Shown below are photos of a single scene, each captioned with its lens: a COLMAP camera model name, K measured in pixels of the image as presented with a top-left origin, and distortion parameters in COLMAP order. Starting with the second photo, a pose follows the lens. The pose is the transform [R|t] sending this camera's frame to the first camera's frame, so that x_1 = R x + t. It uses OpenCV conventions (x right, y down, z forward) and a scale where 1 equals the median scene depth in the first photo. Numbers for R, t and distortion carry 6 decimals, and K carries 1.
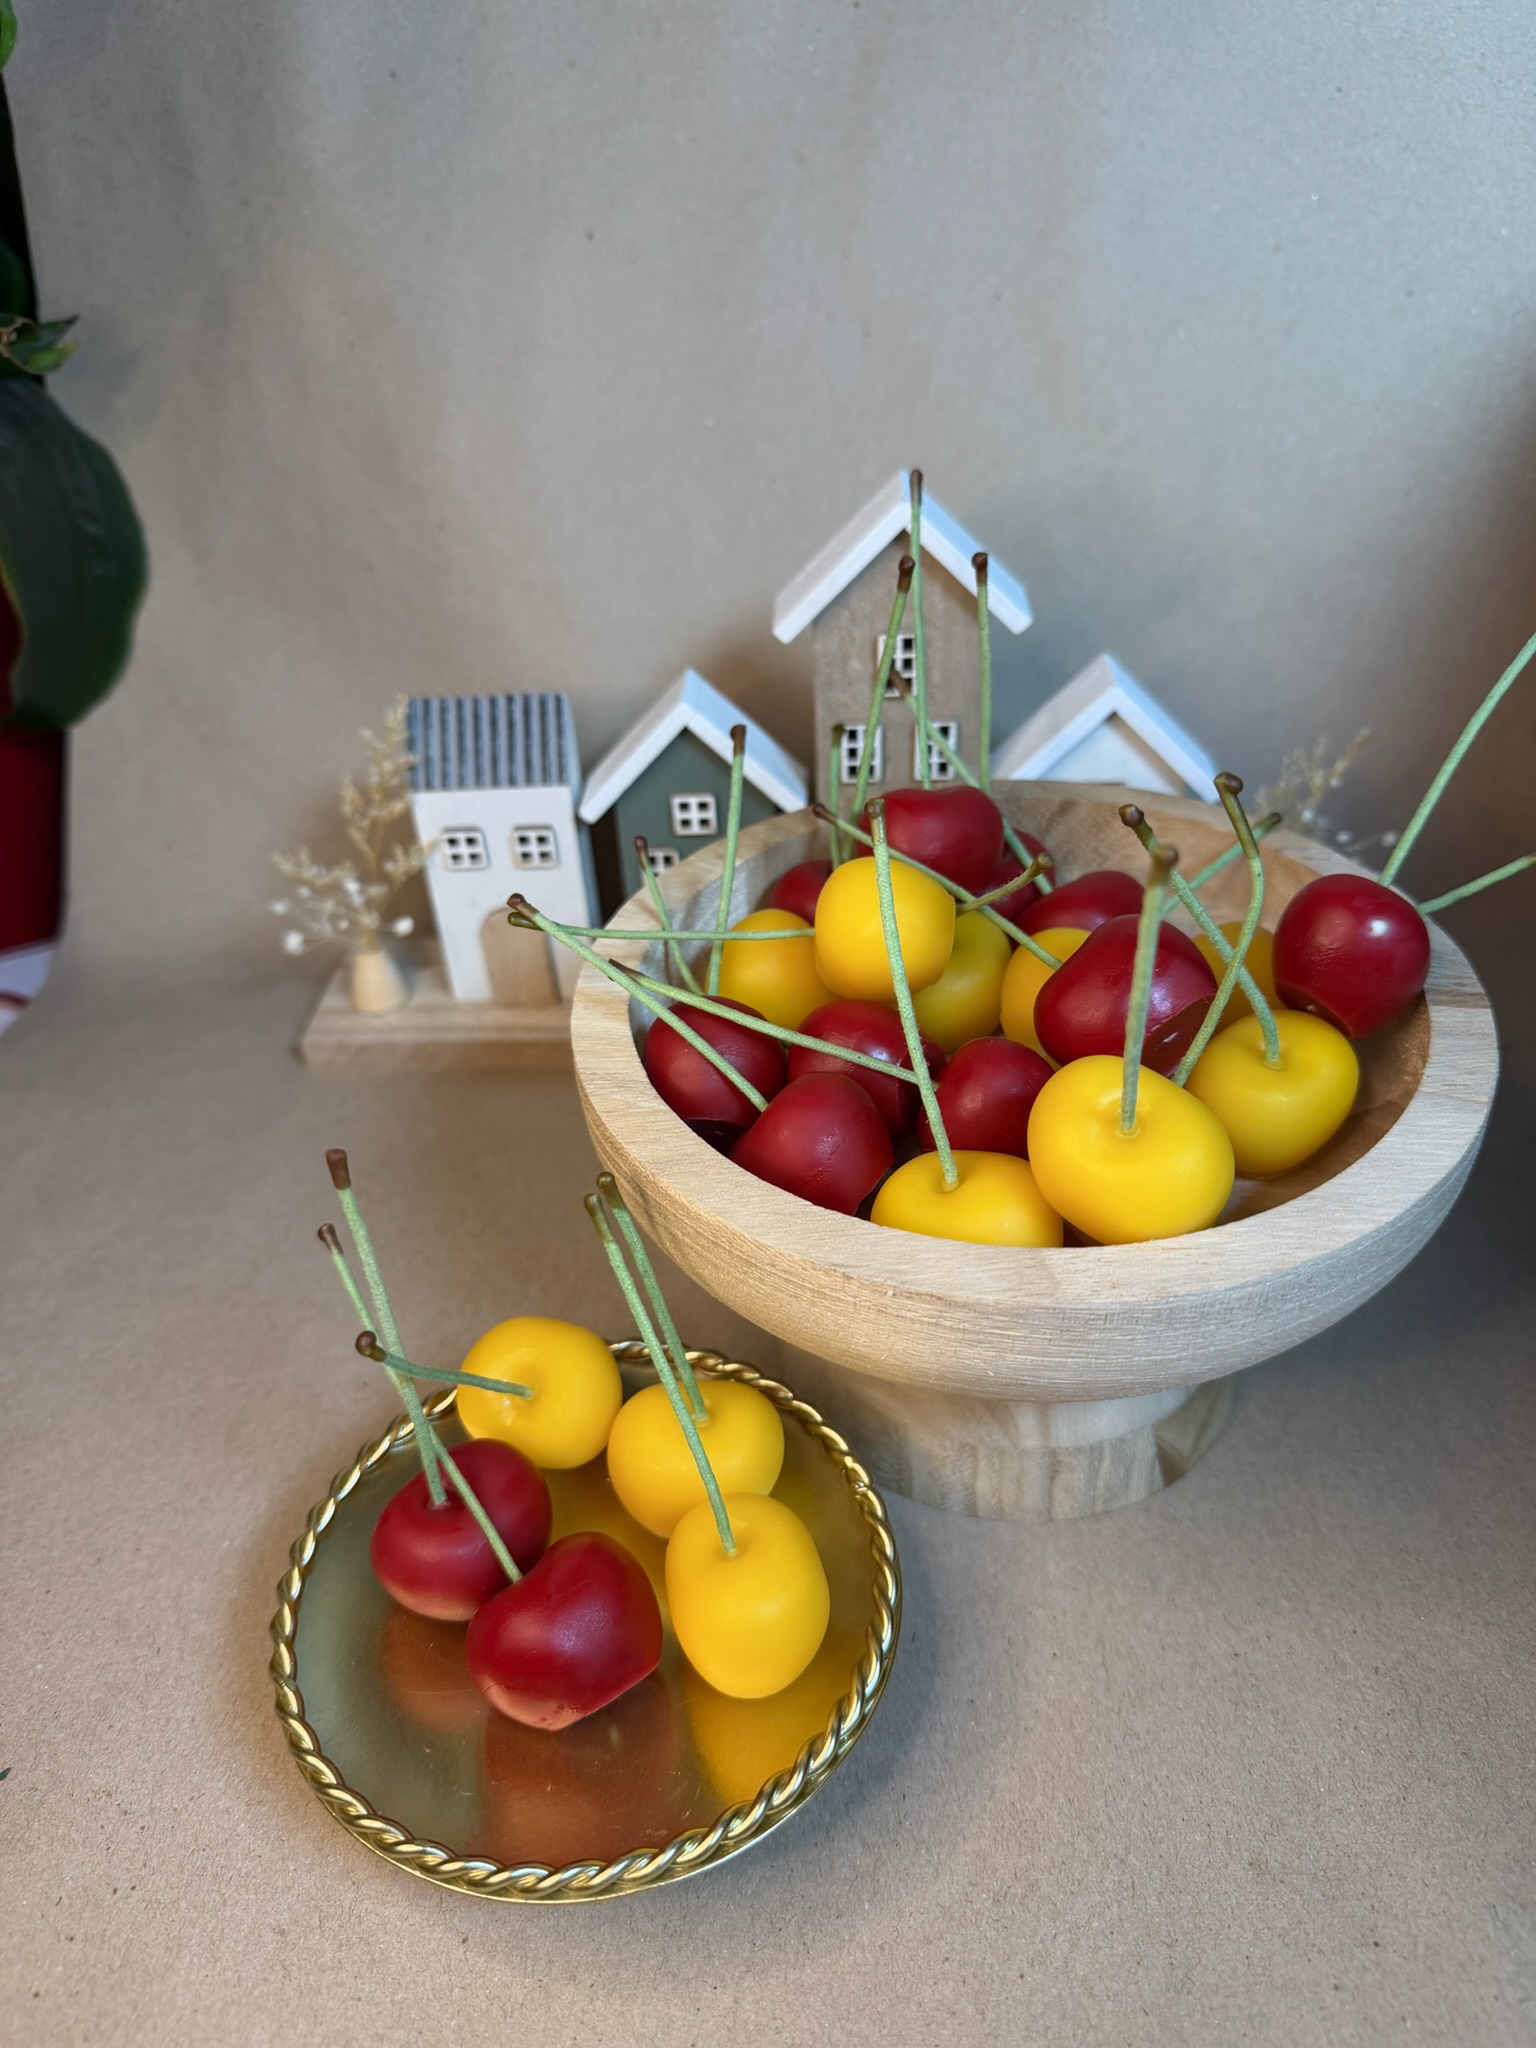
lens RADIAL K [[1428.1, 0, 768.0], [0, 1428.1, 1024.0], [0, 0, 1]] dist [-0.006112, -0.009366]
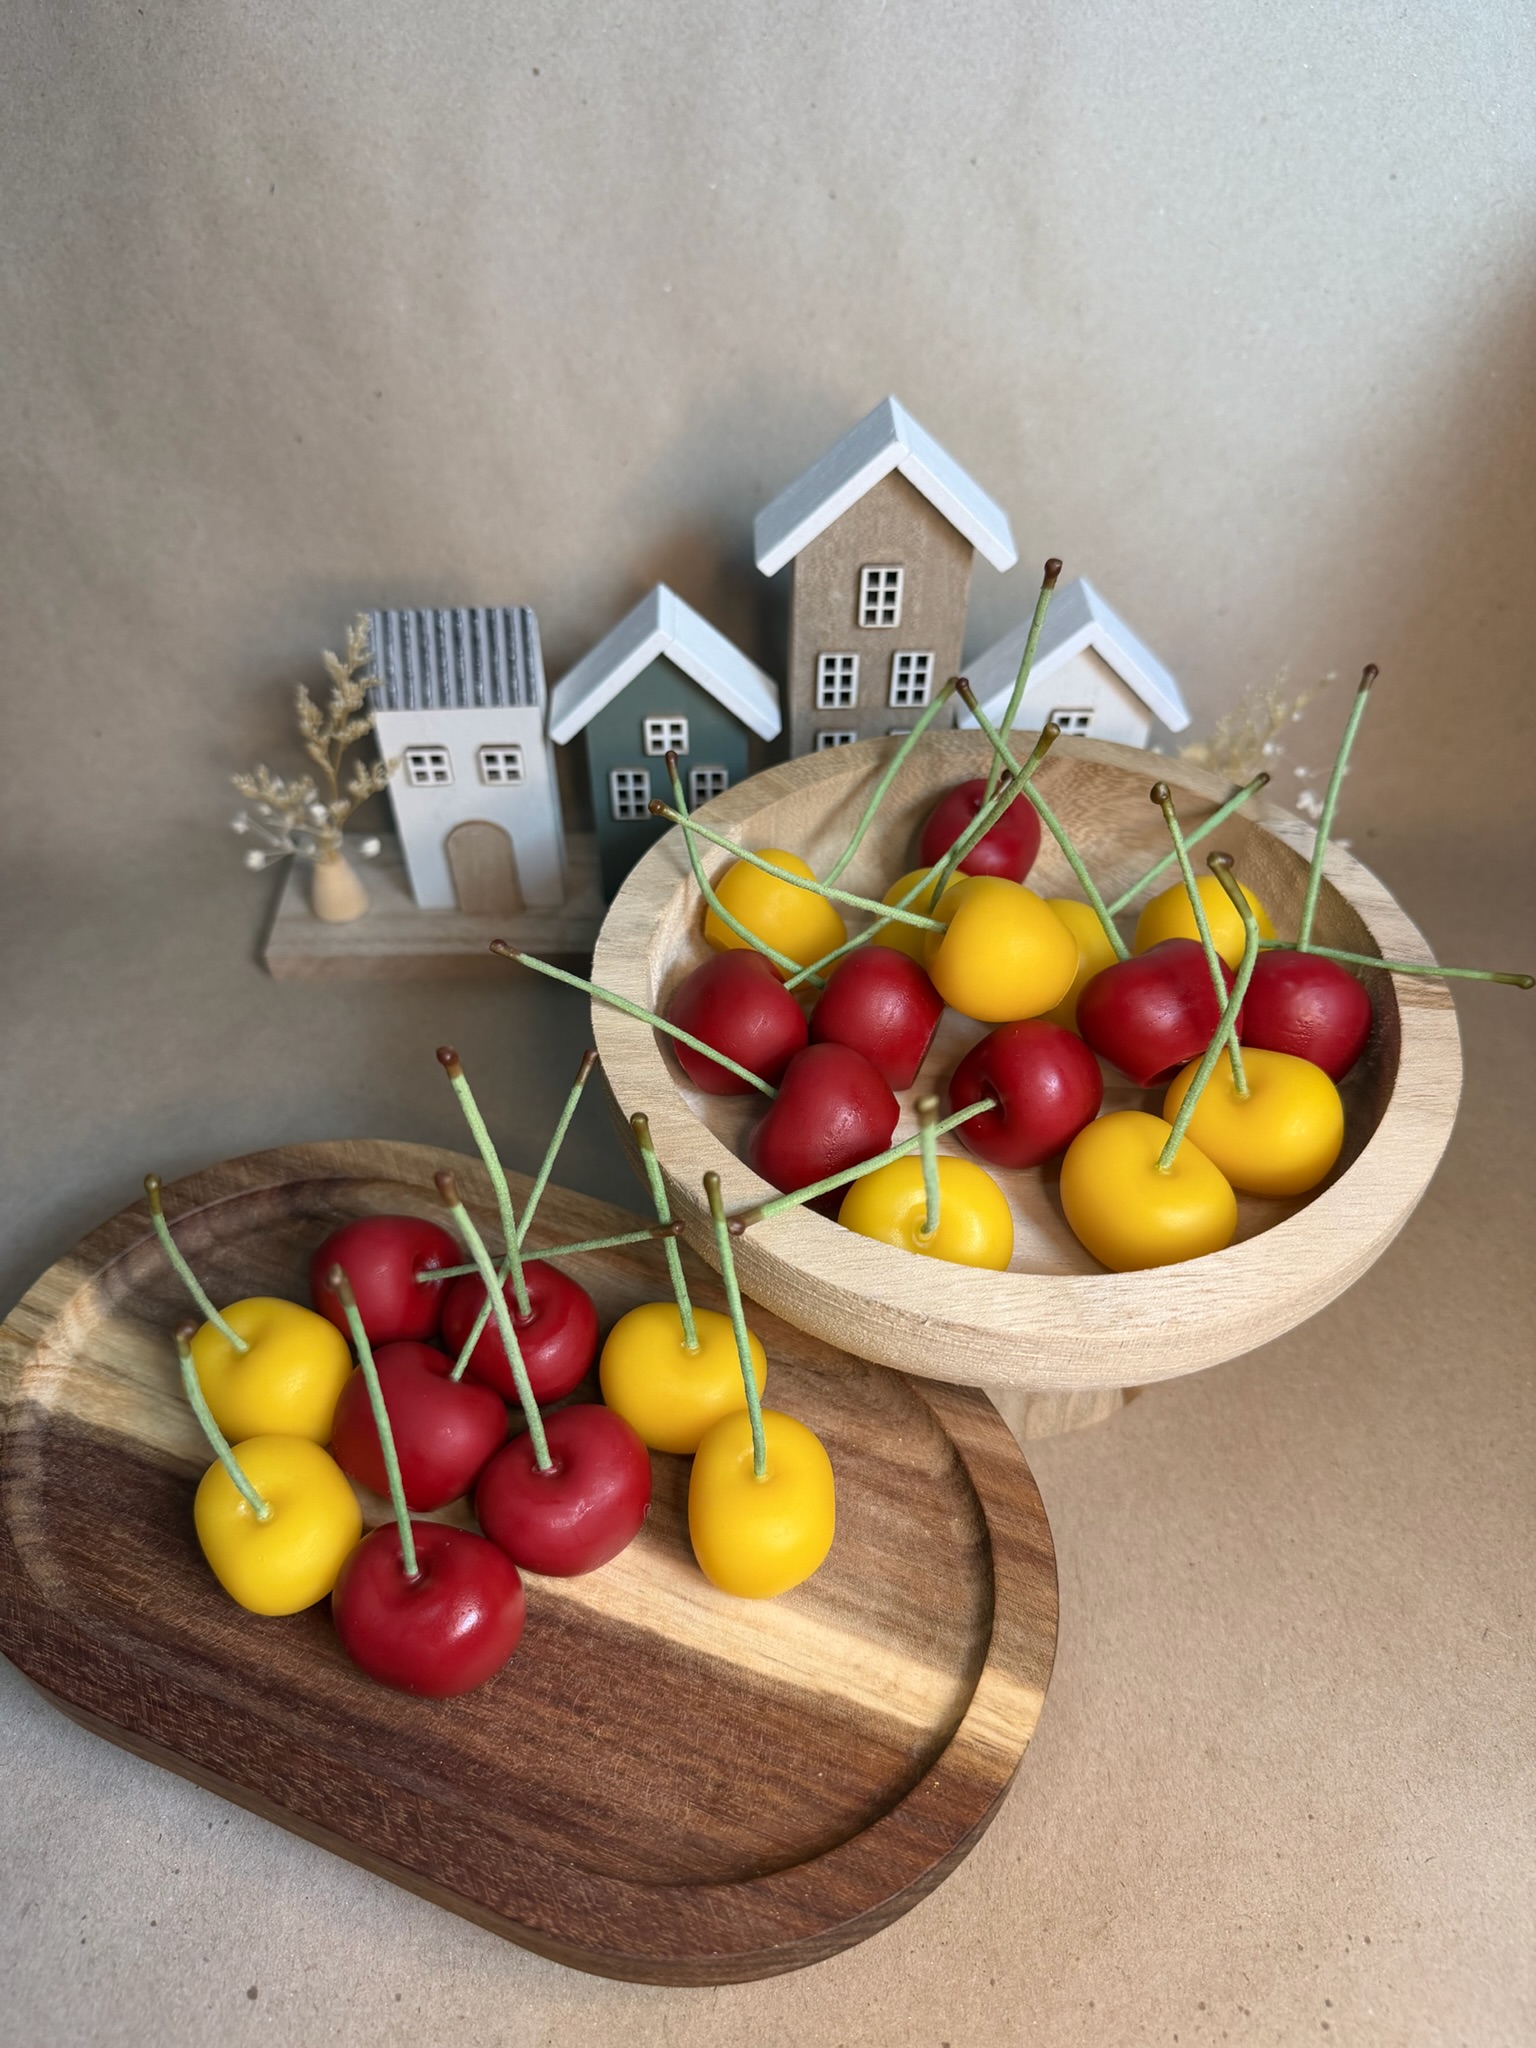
lens RADIAL K [[1428.1, 0, 768.0], [0, 1428.1, 1024.0], [0, 0, 1]] dist [-0.006112, -0.009366]
pose [[0.996442, -0.011961, 0.083426, -0.091555], [-0.002470, 0.985307, 0.170772, -0.164127], [-0.084243, -0.170371, 0.981772, -0.017795]]
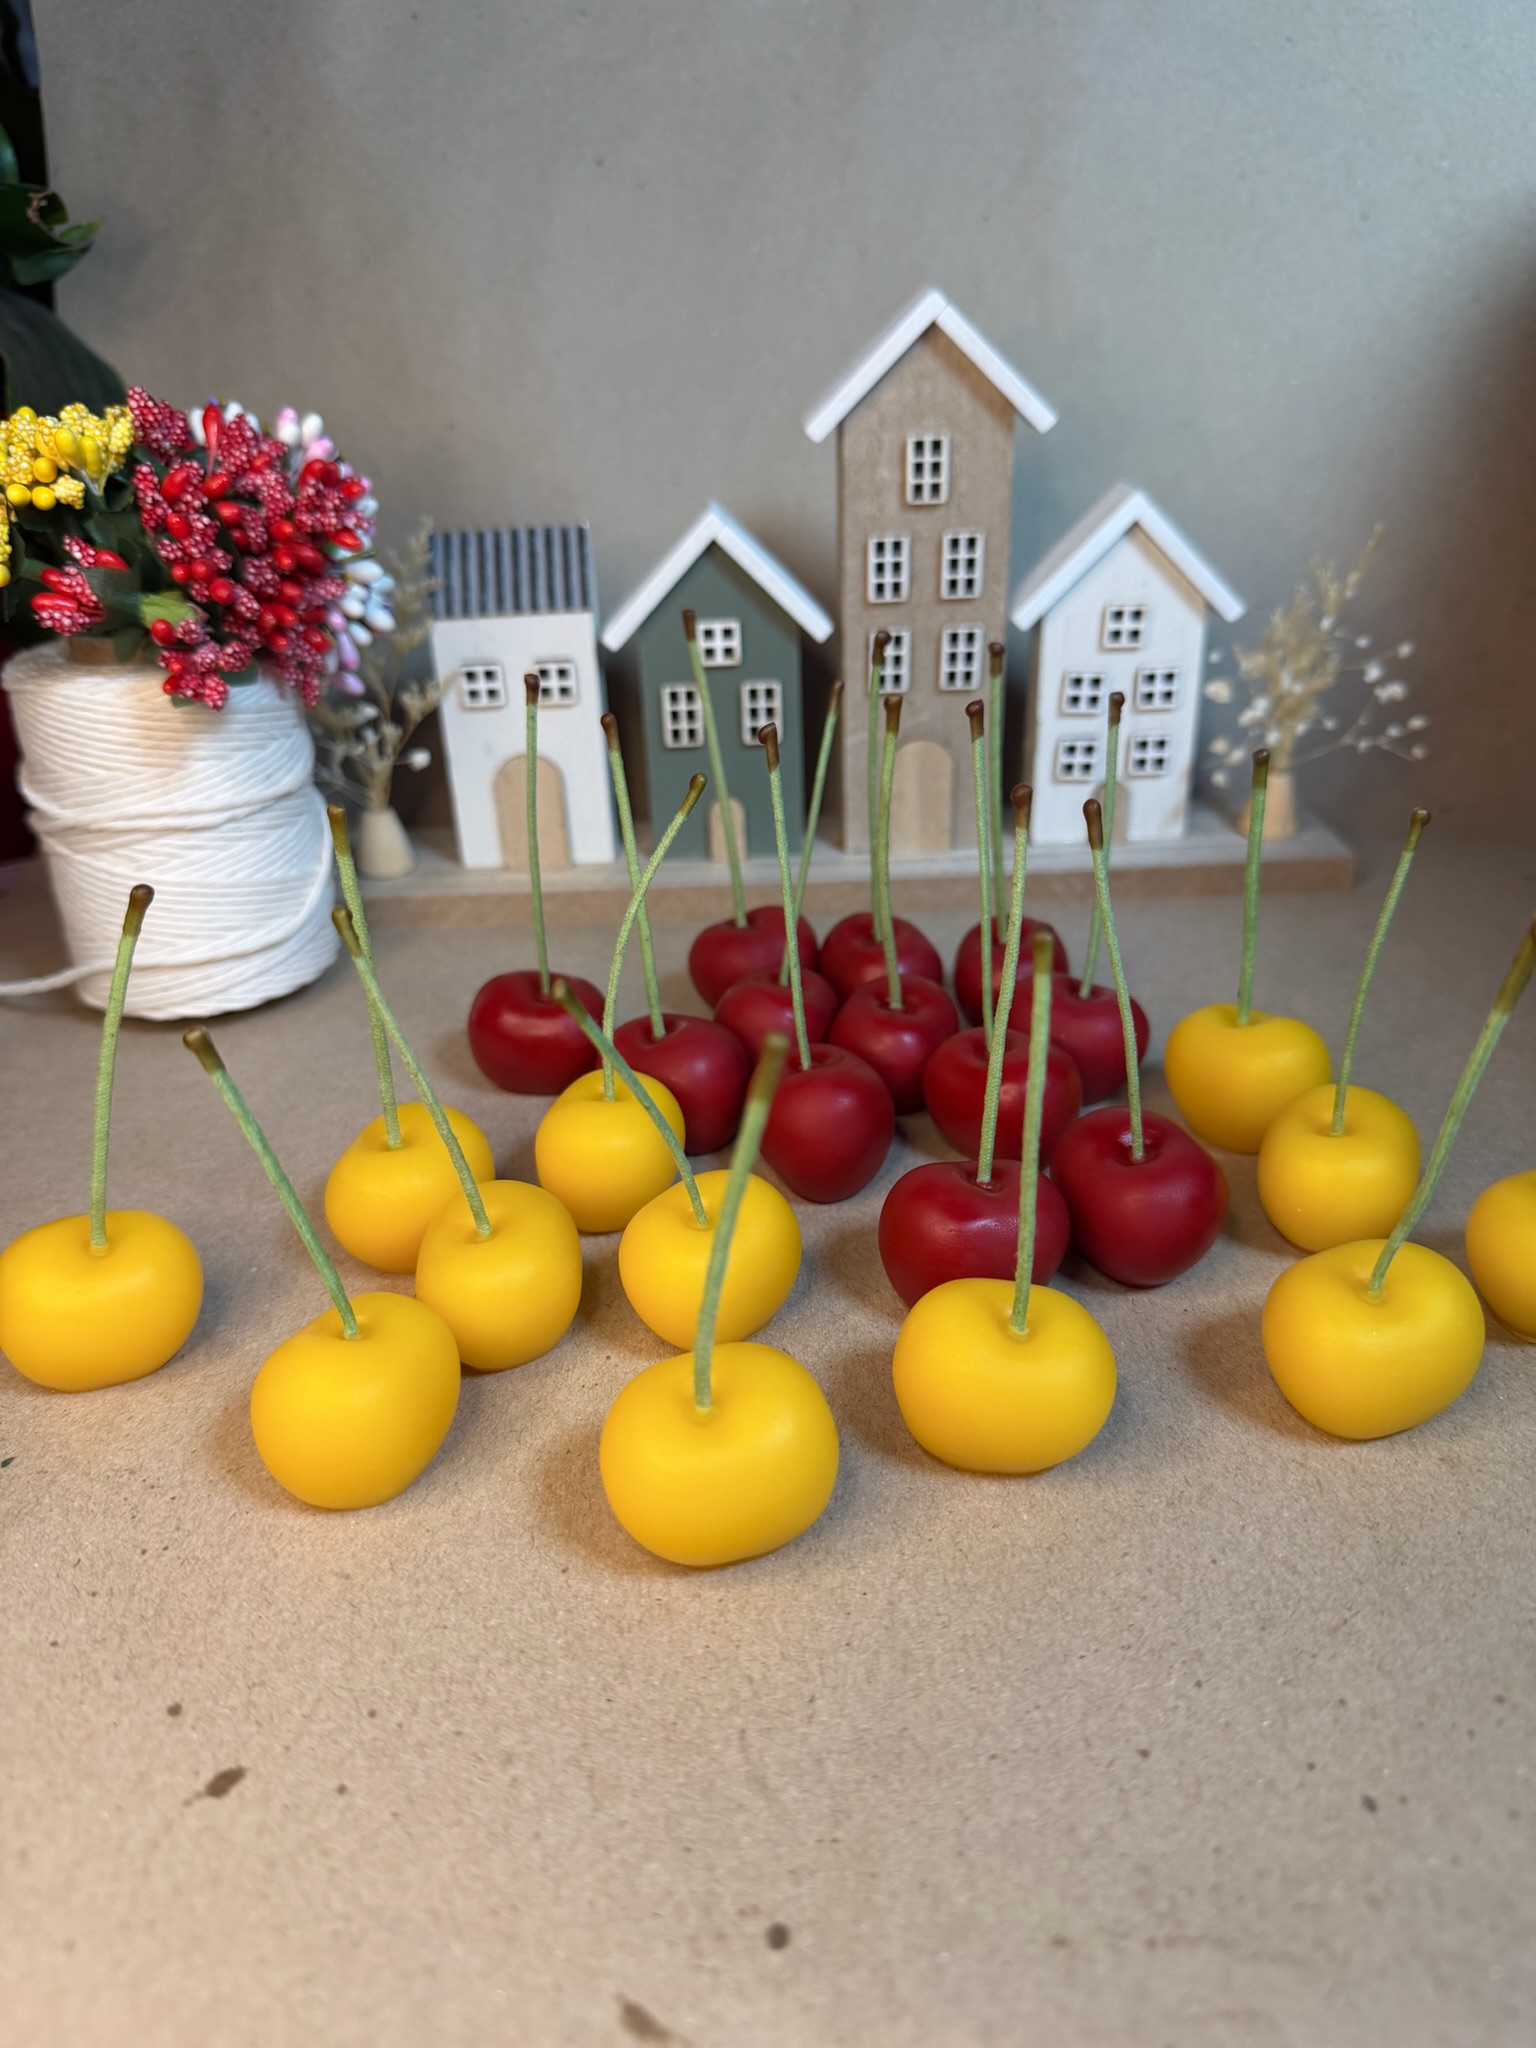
lens RADIAL K [[1411.1, 0, 763.9], [0, 1411.1, 1048.9], [0, 0, 1]] dist [-0.034751, 0.005063]
pose [[0.998369, -0.016082, 0.054777, -0.107766], [0.022910, 0.991715, -0.126397, 0.353744], [-0.052290, 0.127446, 0.990466, 0.093026]]
